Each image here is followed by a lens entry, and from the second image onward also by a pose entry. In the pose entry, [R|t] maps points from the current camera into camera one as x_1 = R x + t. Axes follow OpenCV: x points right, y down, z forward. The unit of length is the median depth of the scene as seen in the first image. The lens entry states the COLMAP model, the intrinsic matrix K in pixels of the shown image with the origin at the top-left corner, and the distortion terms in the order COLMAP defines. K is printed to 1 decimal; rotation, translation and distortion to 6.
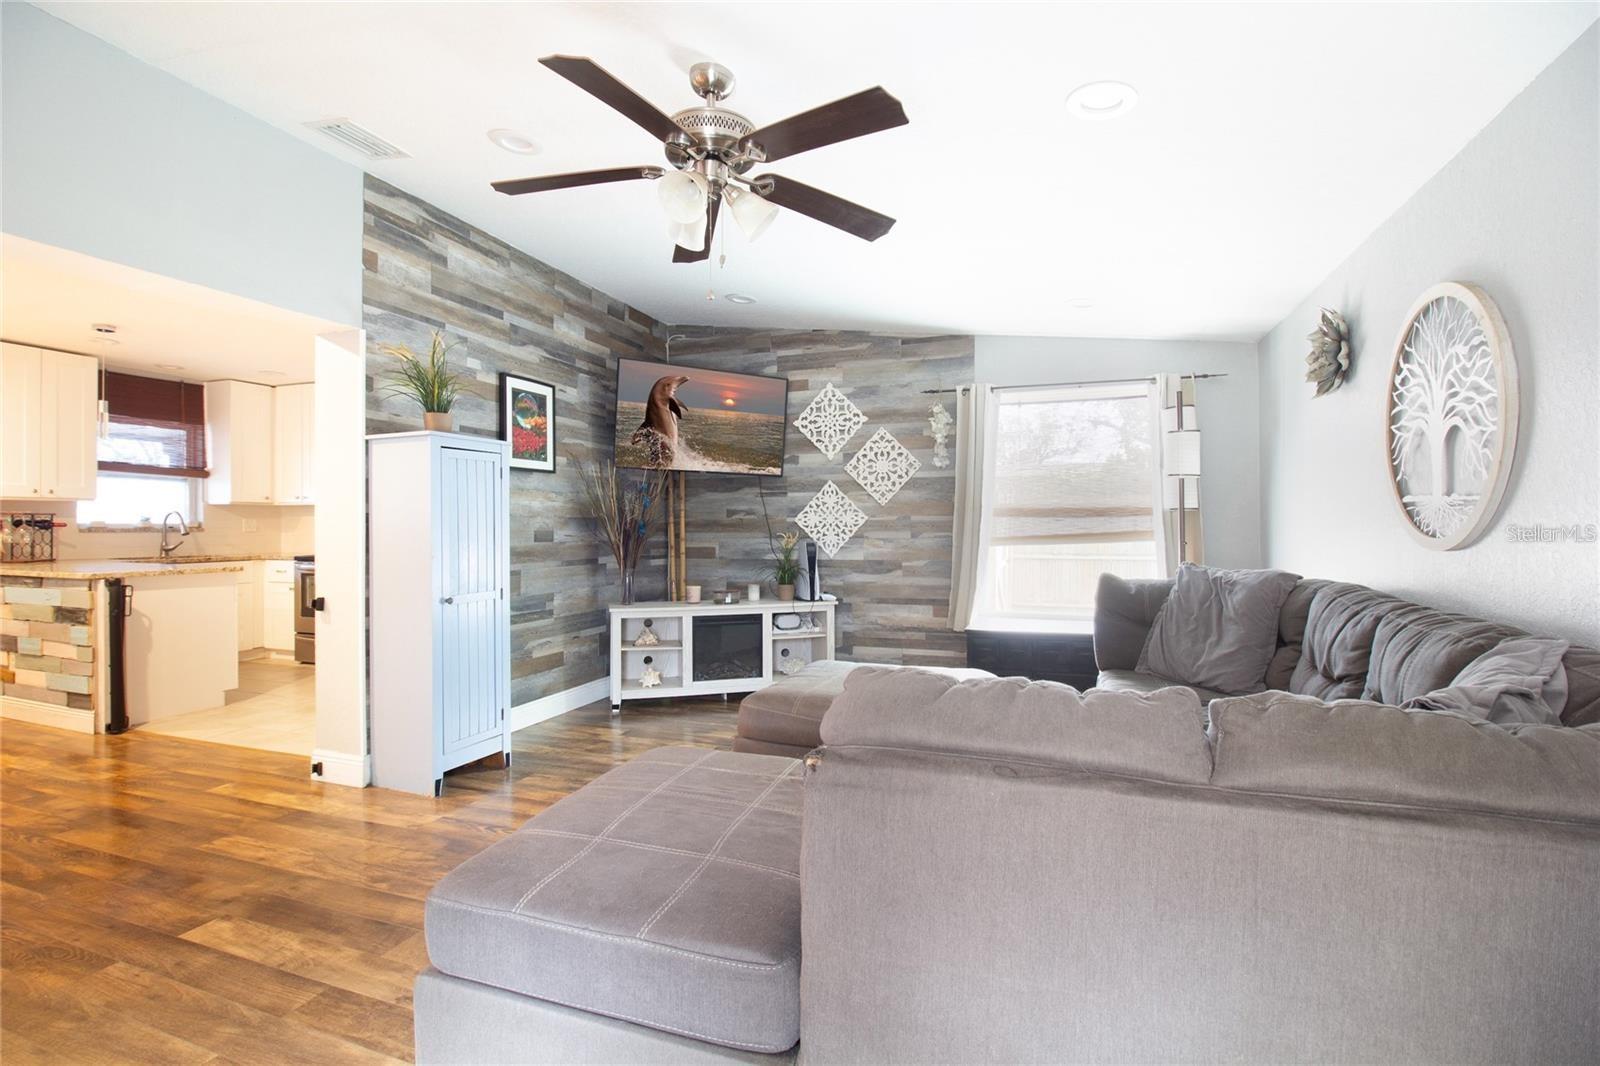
lens RADIAL K [[739.2, 0, 799.0], [0, 739.2, 529.9], [0, 0, 1]] dist [-0.025373, -0.000944]
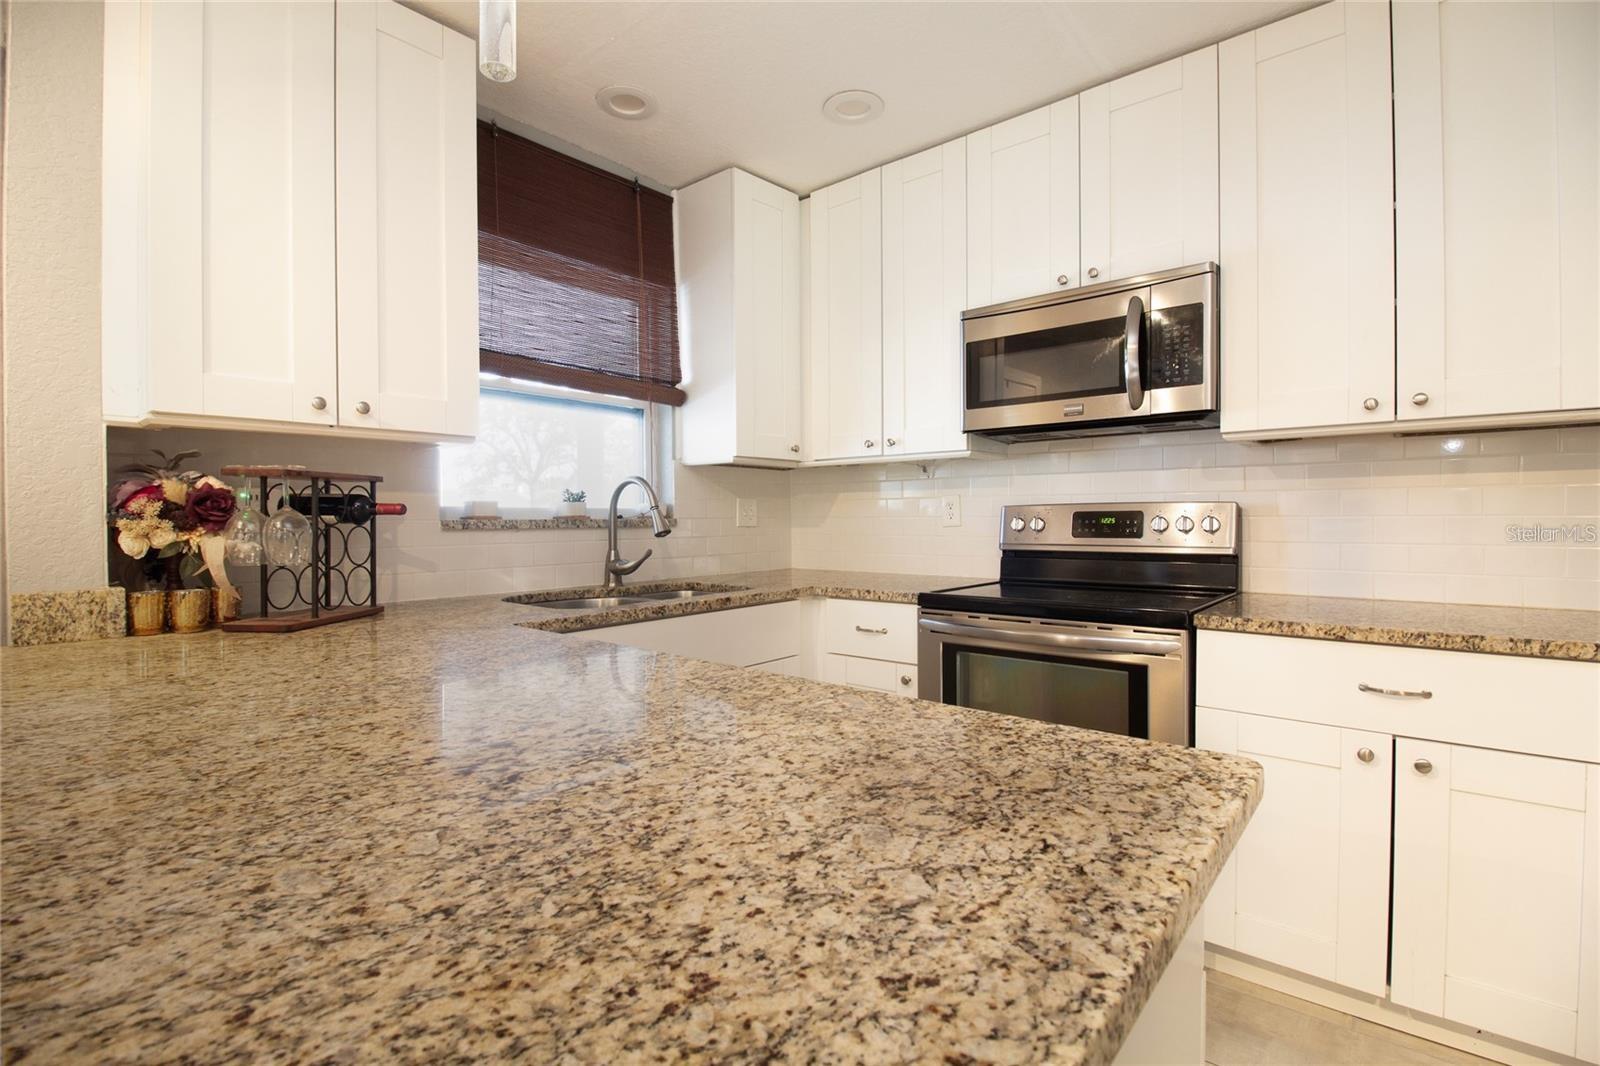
lens RADIAL K [[739.2, 0, 801.1], [0, 739.2, 532.5], [0, 0, 1]] dist [-0.025373, -0.000944]
pose [[0.935020, 0.001127, -0.354592, -0.623575], [0.004585, 0.999873, 0.015267, -0.000375], [0.354565, -0.015900, 0.934896, 0.641390]]
